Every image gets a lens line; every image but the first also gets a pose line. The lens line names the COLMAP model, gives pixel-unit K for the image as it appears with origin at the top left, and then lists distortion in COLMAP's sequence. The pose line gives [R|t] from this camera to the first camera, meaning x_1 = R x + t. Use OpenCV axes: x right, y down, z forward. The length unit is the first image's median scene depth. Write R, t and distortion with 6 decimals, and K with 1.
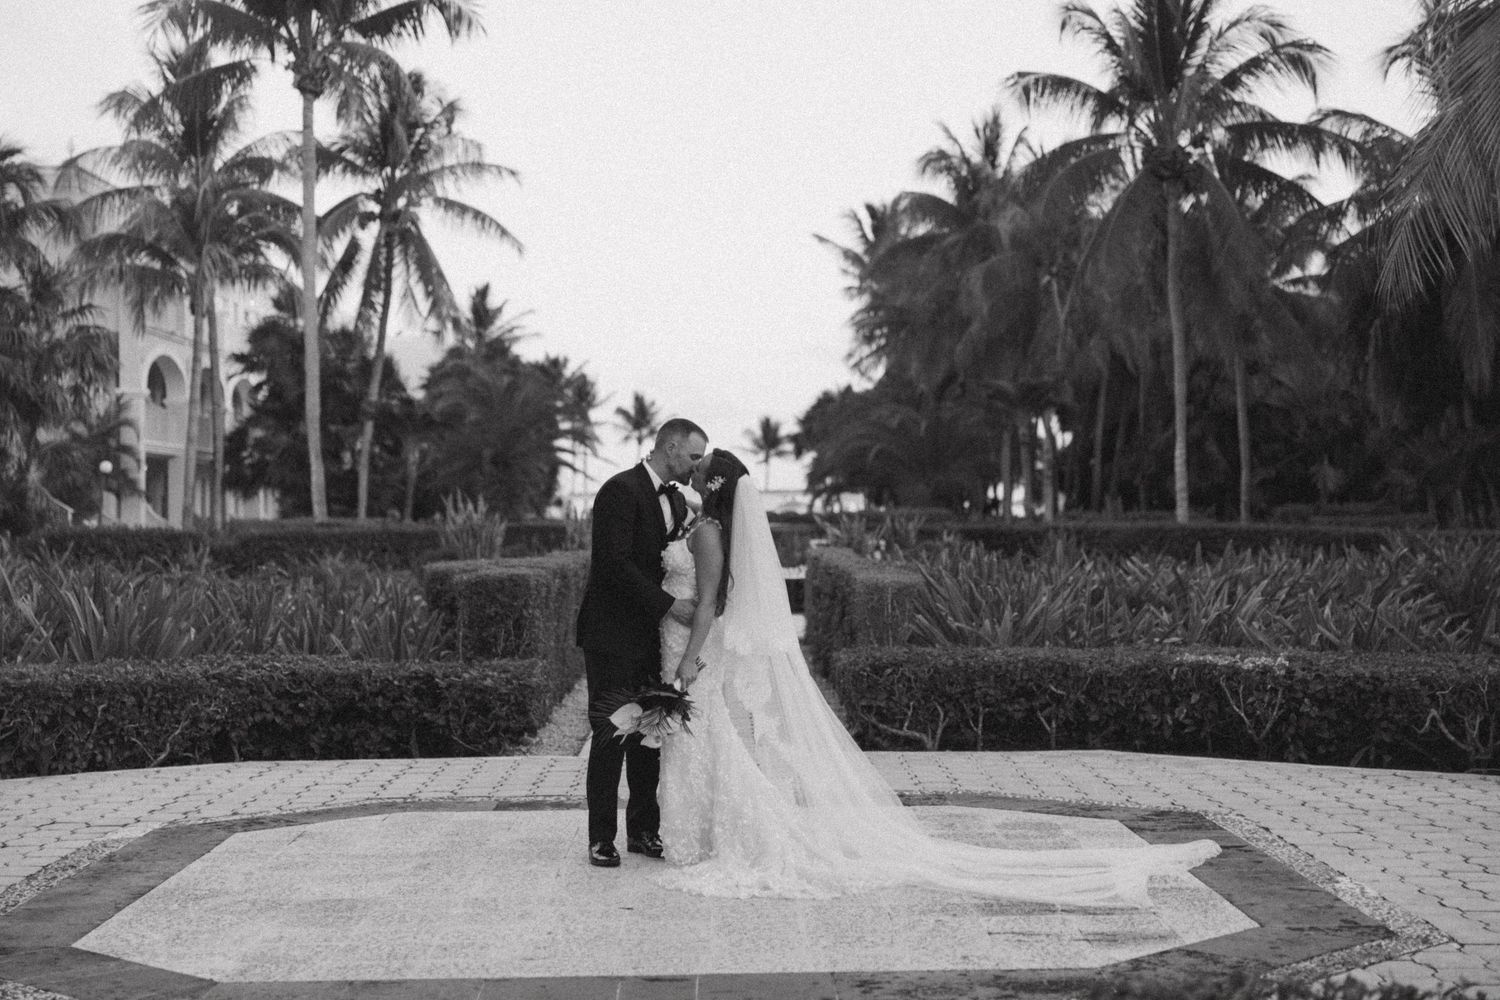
lens RADIAL K [[2373.1, 0, 750.0], [0, 2373.1, 500.0], [0, 0, 1]] dist [0.020794, 0.034905]
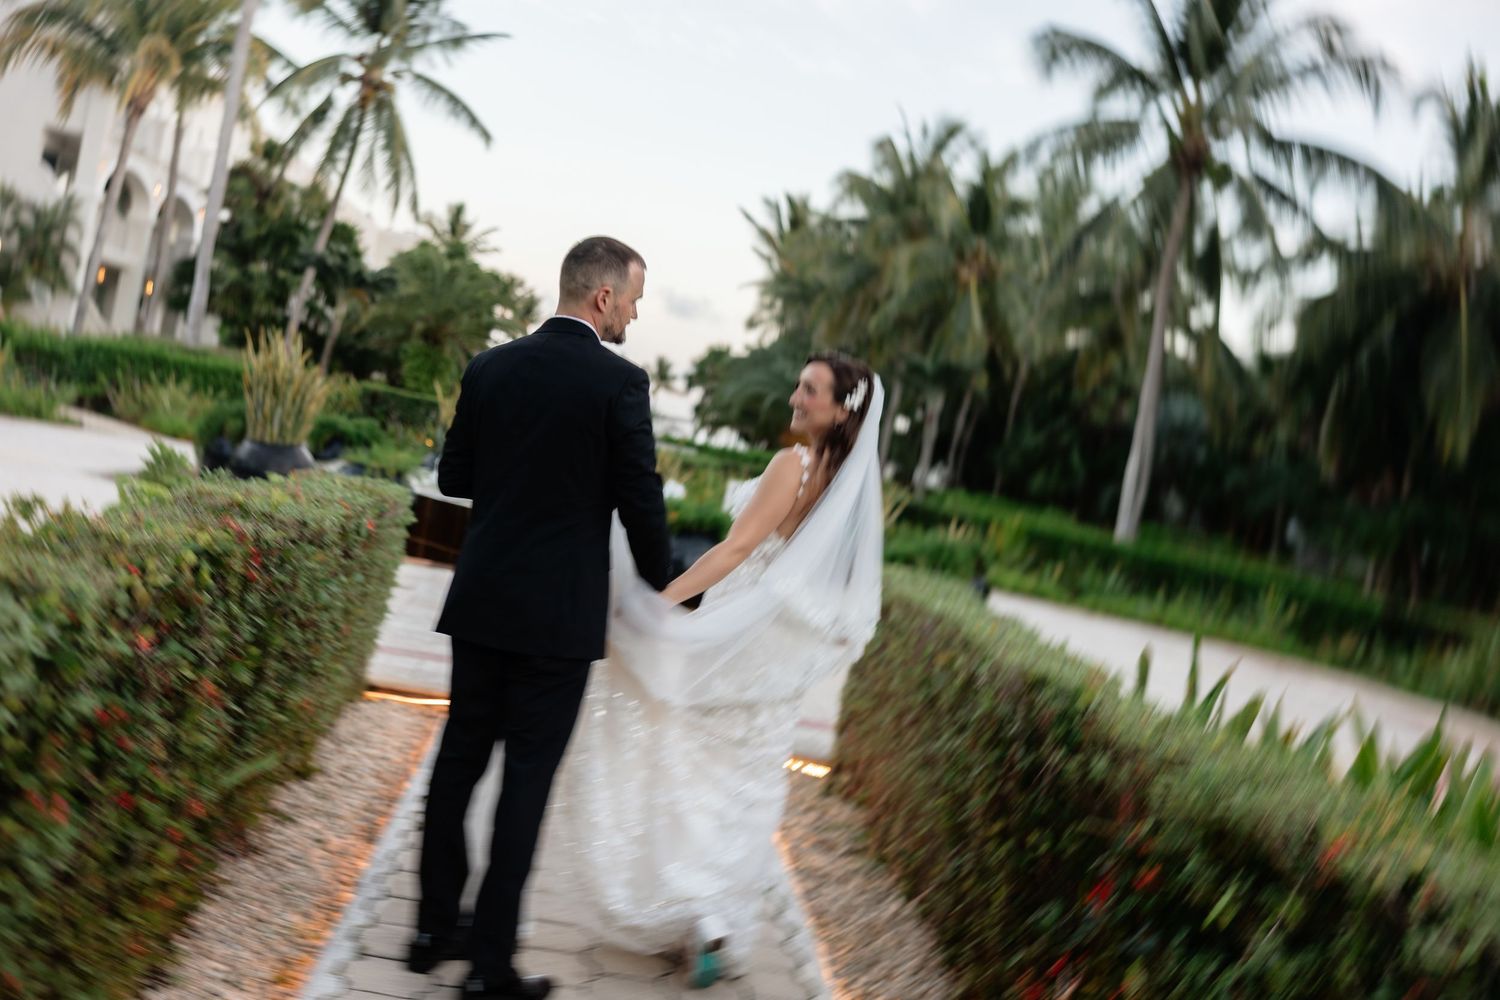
lens RADIAL K [[1658.9, 0, 767.8], [0, 1658.9, 401.1], [0, 0, 1]] dist [-0.004758, -0.017735]
pose [[0.975883, 0.203205, 0.079749, -0.010705], [-0.201759, 0.979093, -0.025882, 0.001163], [-0.083341, 0.009168, 0.996479, 0.262188]]
